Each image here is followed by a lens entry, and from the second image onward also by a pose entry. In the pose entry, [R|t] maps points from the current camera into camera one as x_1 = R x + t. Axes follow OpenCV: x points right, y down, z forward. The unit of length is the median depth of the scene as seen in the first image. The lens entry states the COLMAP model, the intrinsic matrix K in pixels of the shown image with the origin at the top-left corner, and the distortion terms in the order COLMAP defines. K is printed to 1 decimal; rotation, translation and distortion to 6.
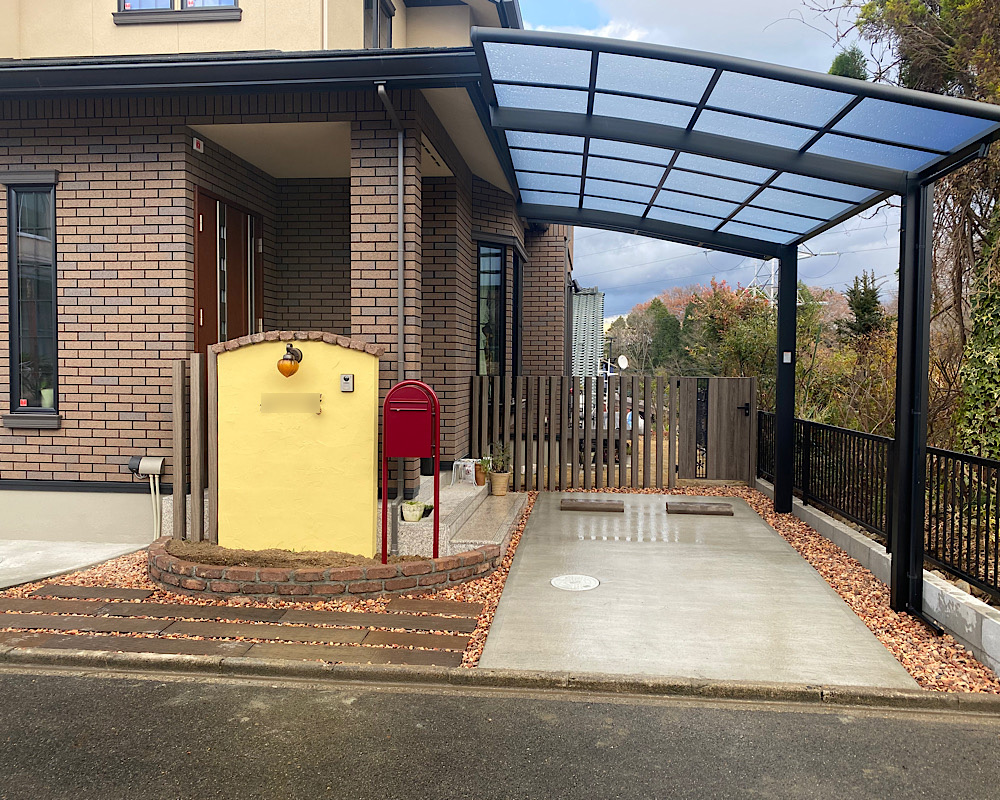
lens RADIAL K [[800.9, 0, 511.4], [0, 800.9, 397.0], [0, 0, 1]] dist [0.073877, -0.090878]
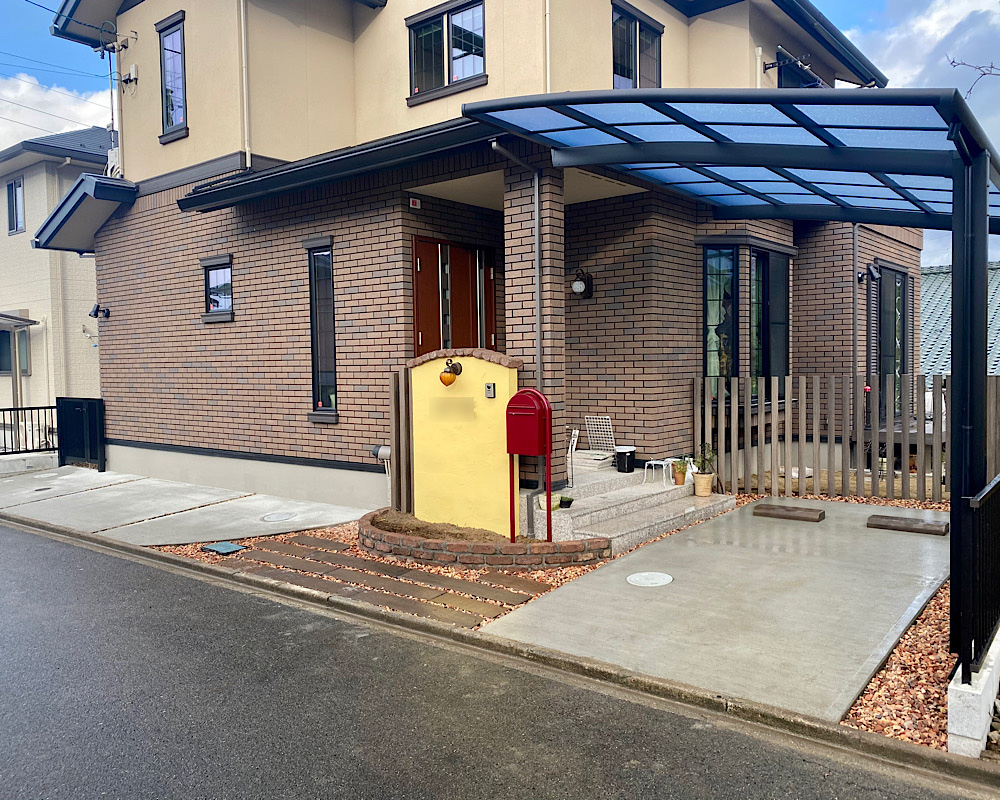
lens RADIAL K [[800.9, 0, 511.4], [0, 800.9, 397.0], [0, 0, 1]] dist [0.073877, -0.090878]
pose [[0.849222, 0.001827, -0.528032, 0.453671], [0.004252, 0.999938, 0.010297, -0.020105], [0.528018, -0.010990, 0.849162, 0.001281]]
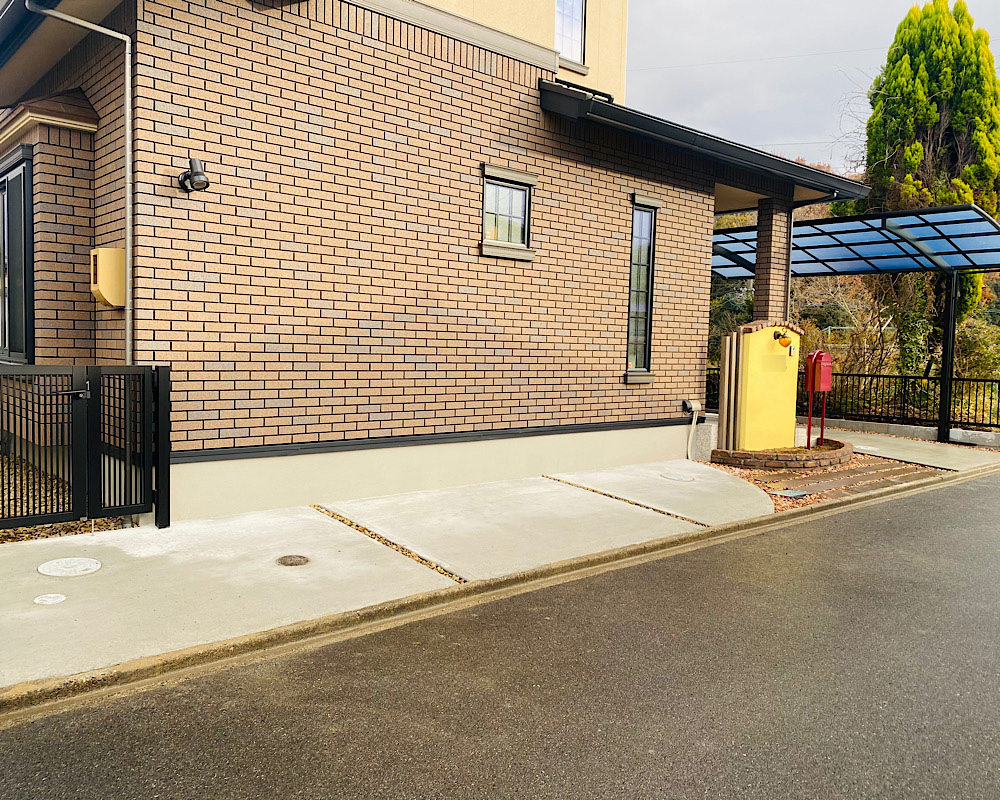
lens RADIAL K [[800.9, 0, 511.4], [0, 800.9, 397.0], [0, 0, 1]] dist [0.073877, -0.090878]
pose [[0.665054, -0.038714, 0.745791, -1.926315], [0.005761, 0.998892, 0.046716, -0.002758], [-0.746773, -0.026772, 0.664540, 0.285602]]
